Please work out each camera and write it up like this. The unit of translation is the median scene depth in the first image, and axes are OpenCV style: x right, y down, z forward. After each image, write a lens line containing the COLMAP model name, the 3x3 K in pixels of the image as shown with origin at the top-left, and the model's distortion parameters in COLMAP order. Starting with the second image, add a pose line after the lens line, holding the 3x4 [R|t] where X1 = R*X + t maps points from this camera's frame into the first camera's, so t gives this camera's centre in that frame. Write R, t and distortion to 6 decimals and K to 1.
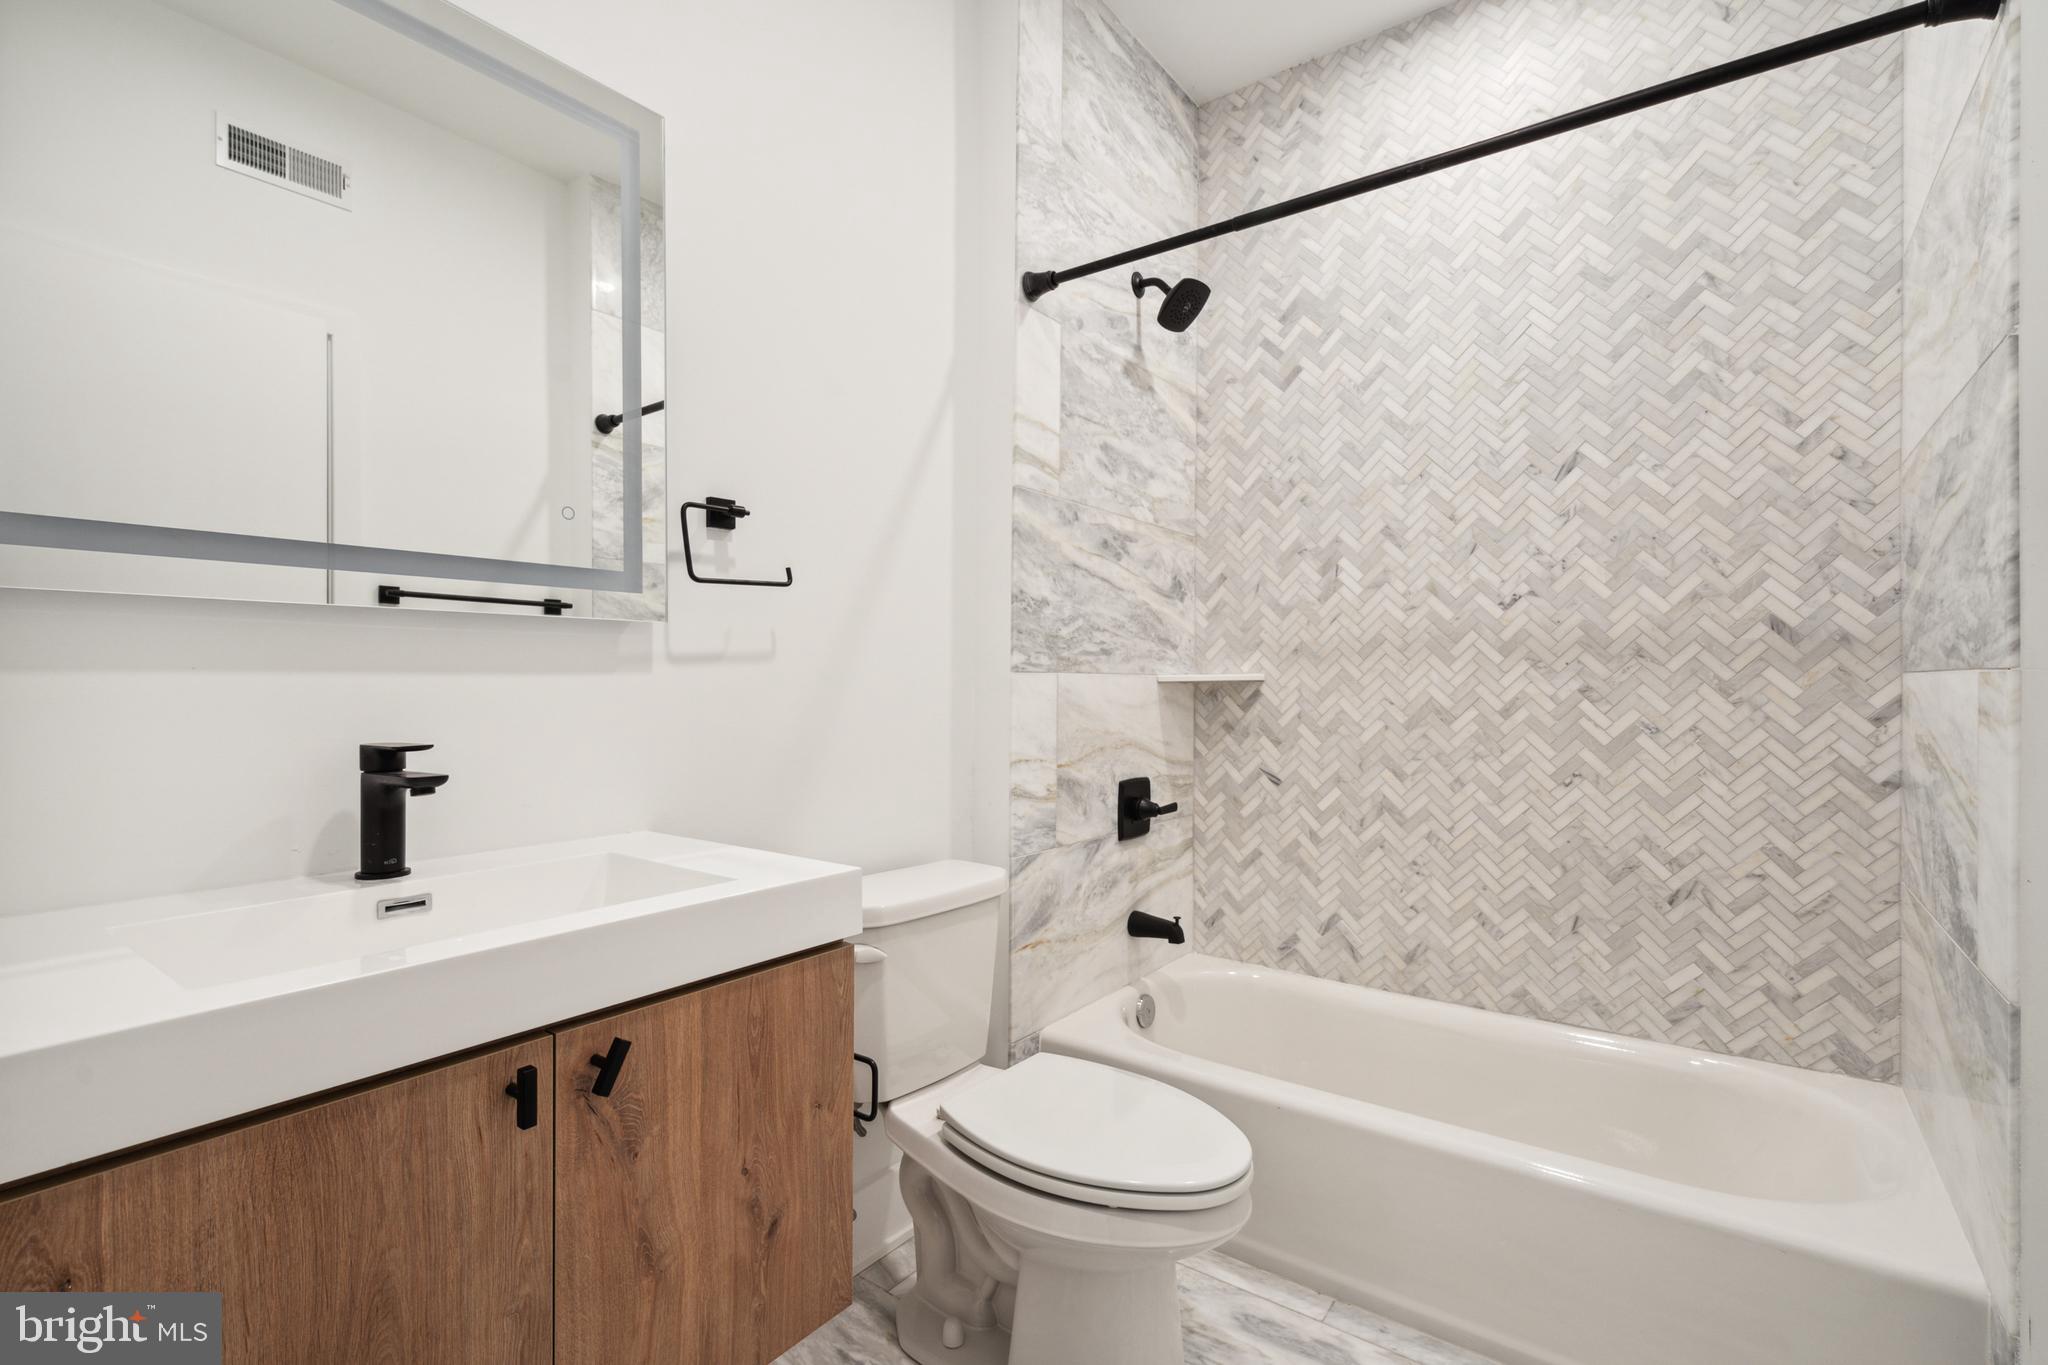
lens RADIAL K [[945.2, 0, 1010.3], [0, 945.2, 680.9], [0, 0, 1]] dist [-0.010185, 0.005485]
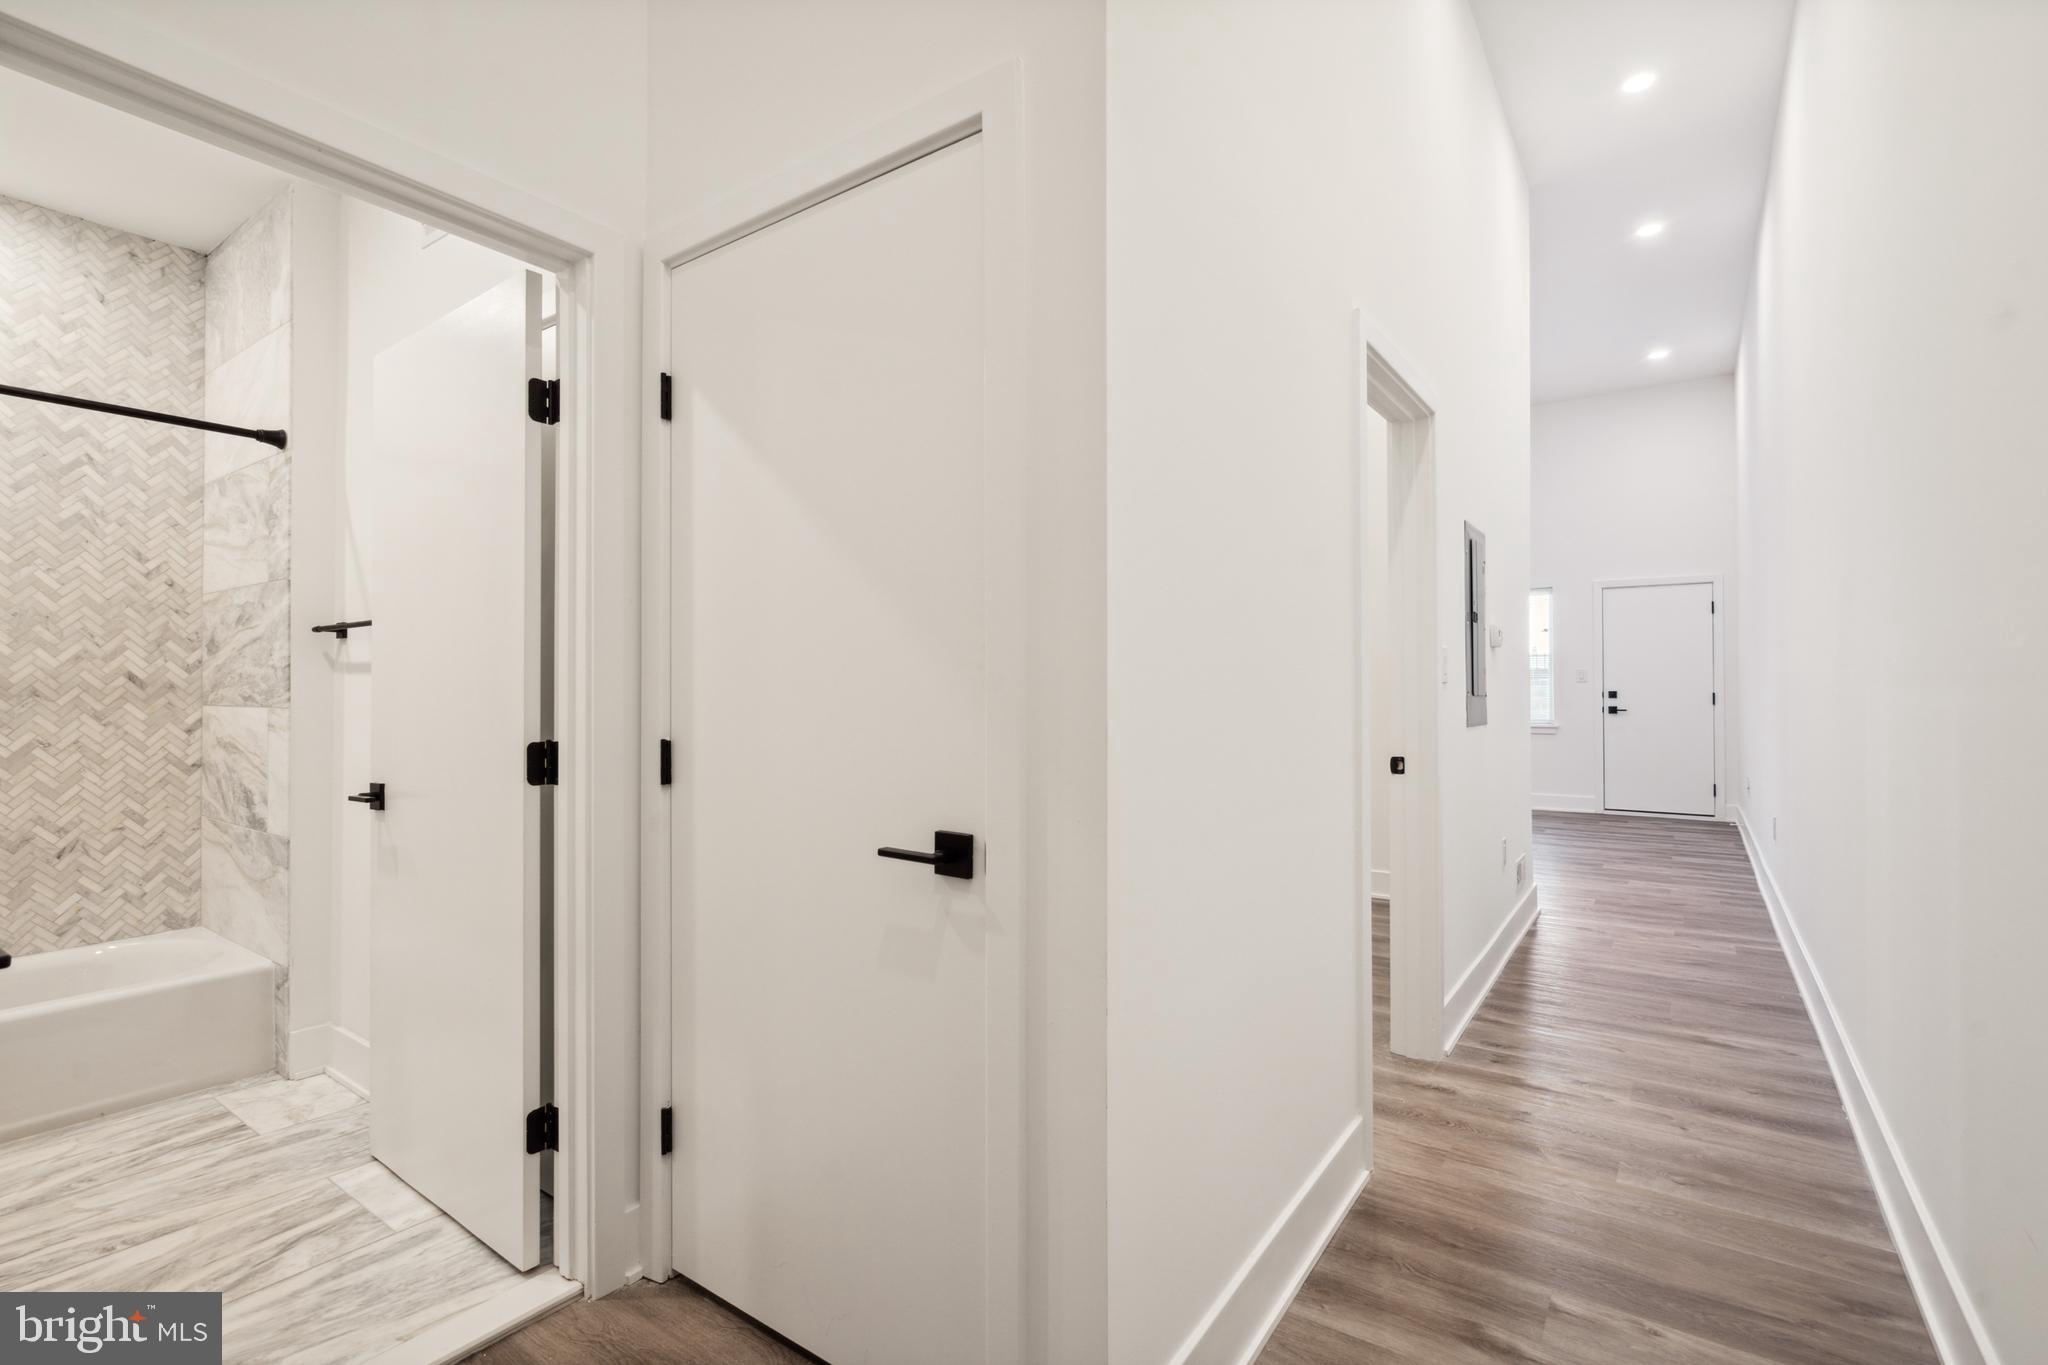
lens RADIAL K [[945.2, 0, 1010.3], [0, 945.2, 680.9], [0, 0, 1]] dist [-0.010185, 0.005485]
pose [[-0.023938, 0.006933, 0.999689, -0.901253], [0.001479, 0.999975, -0.006900, -0.039238], [-0.999712, 0.001313, -0.023948, -0.529380]]
